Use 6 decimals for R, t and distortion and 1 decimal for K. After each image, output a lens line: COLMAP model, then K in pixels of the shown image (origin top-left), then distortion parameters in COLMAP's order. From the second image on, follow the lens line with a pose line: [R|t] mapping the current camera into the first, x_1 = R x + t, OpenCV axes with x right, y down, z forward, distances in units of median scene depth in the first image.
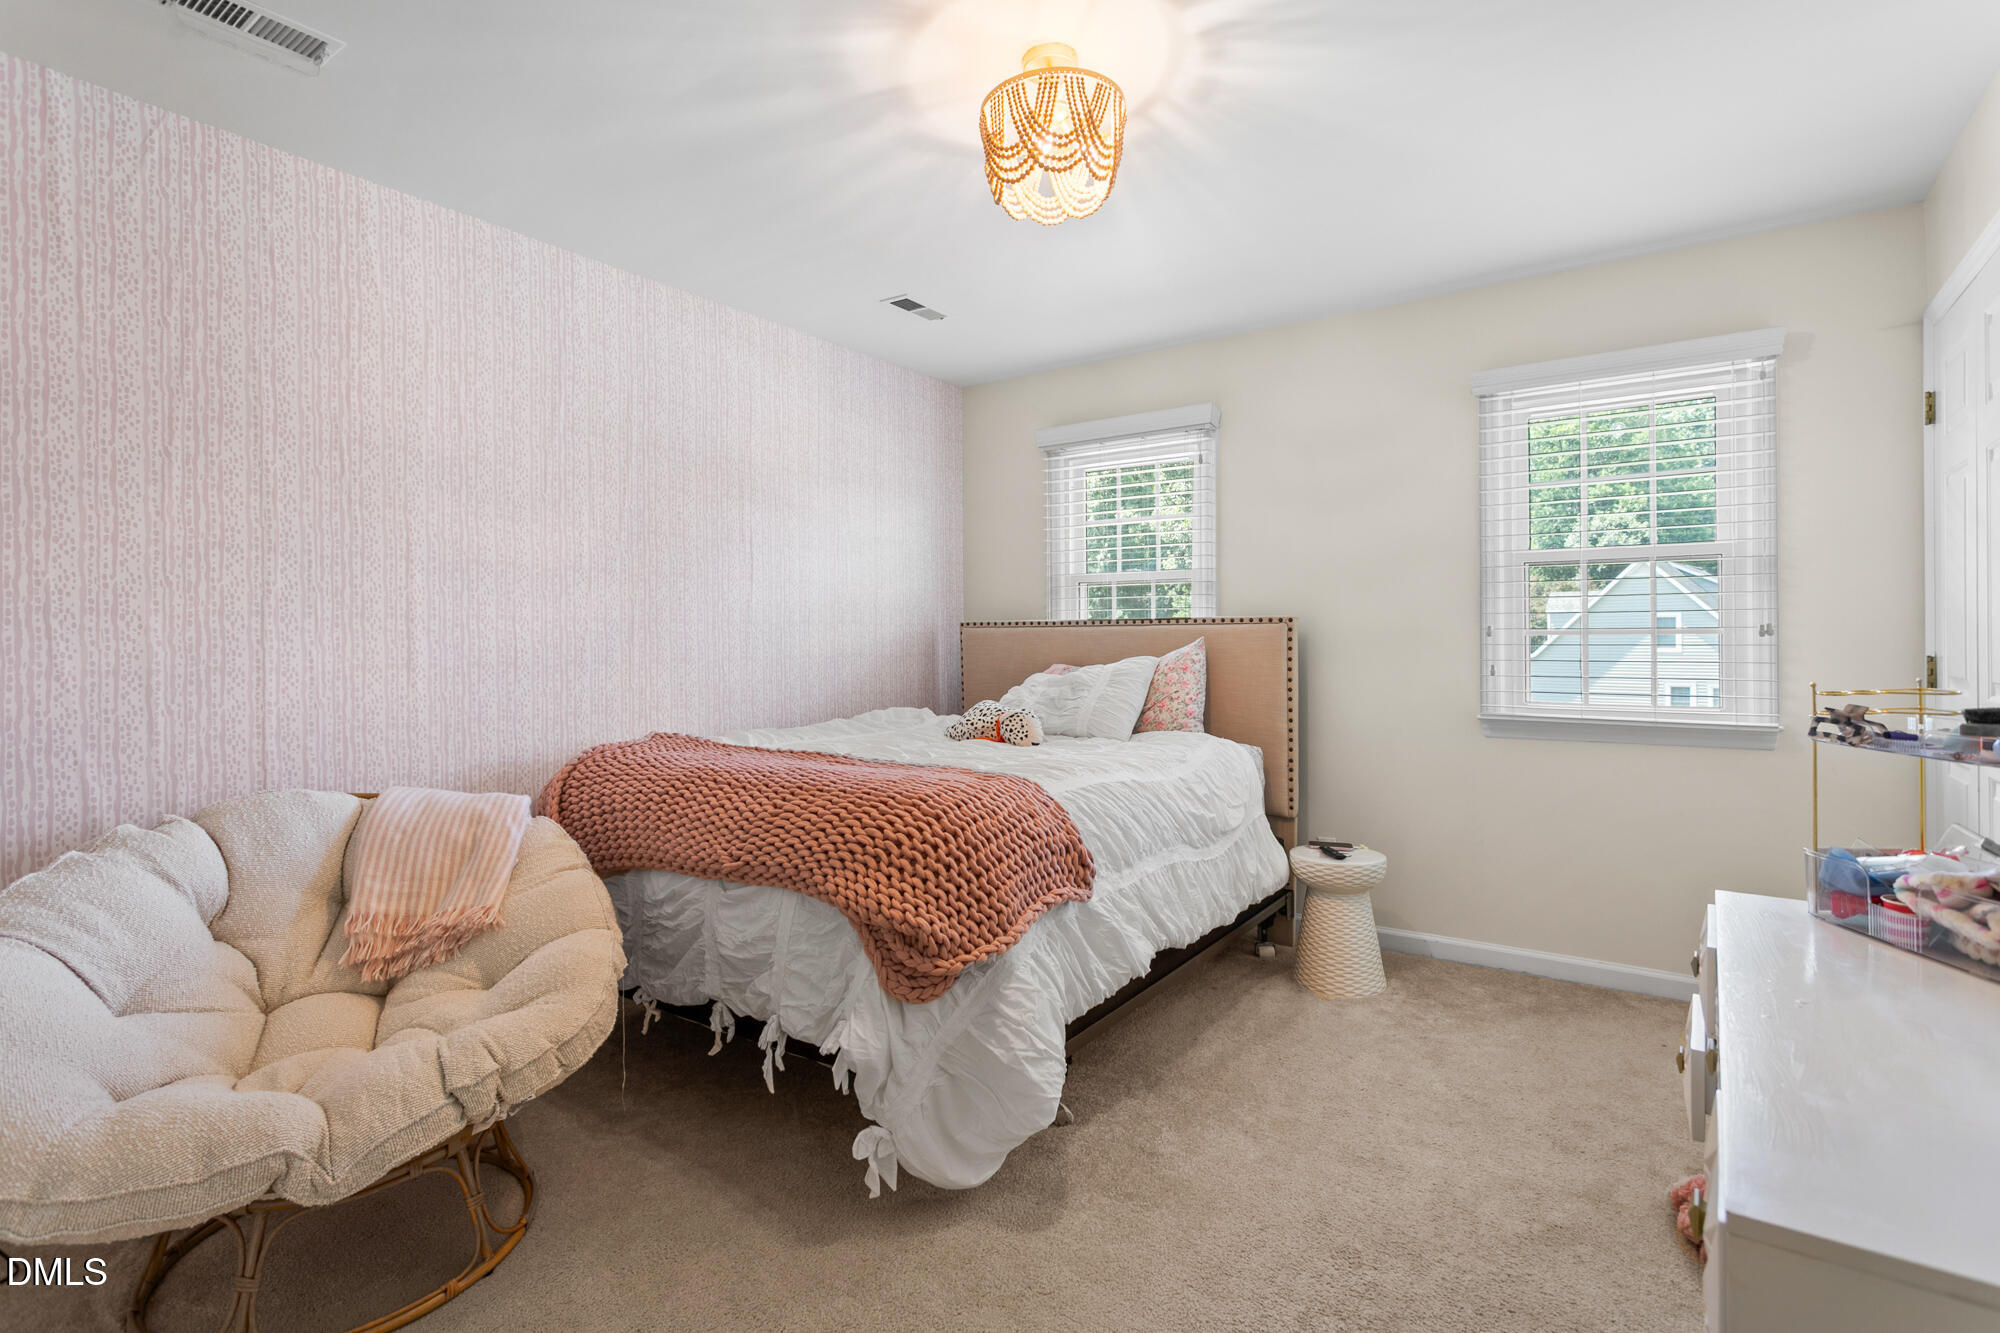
lens RADIAL K [[1005.8, 0, 1001.2], [0, 1005.8, 643.8], [0, 0, 1]] dist [0.001569, 0.000171]
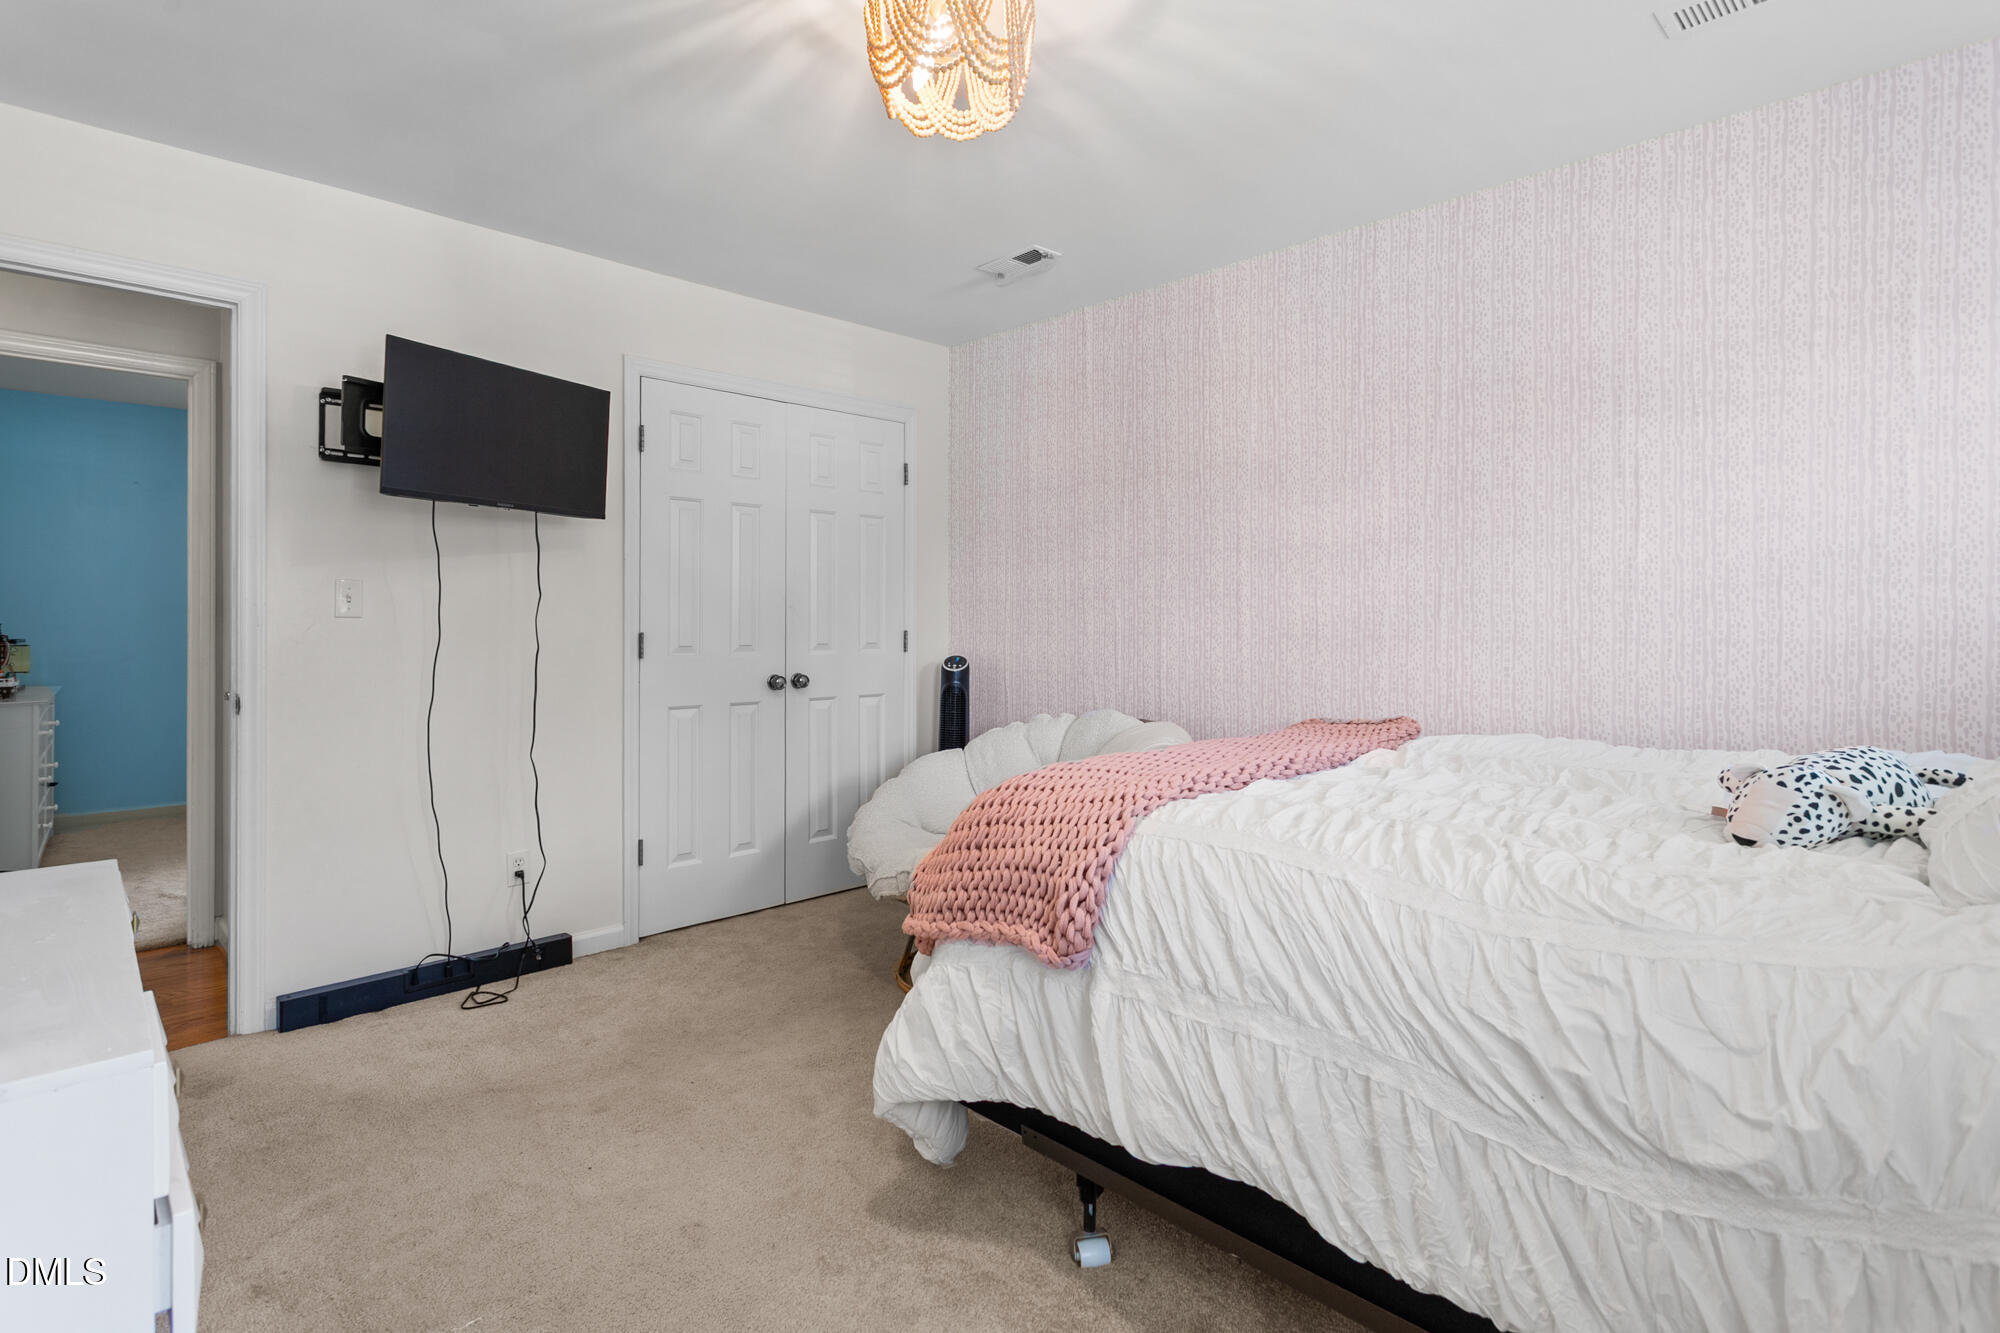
lens RADIAL K [[933.3, 0, 1001.5], [0, 933.3, 611.5], [0, 0, 1]] dist [-0.001550, -0.000133]
pose [[-0.171984, 0.001834, -0.985098, 0.386588], [-0.000513, 0.999998, 0.001951, -0.006009], [0.985100, 0.000841, -0.171983, 0.569526]]
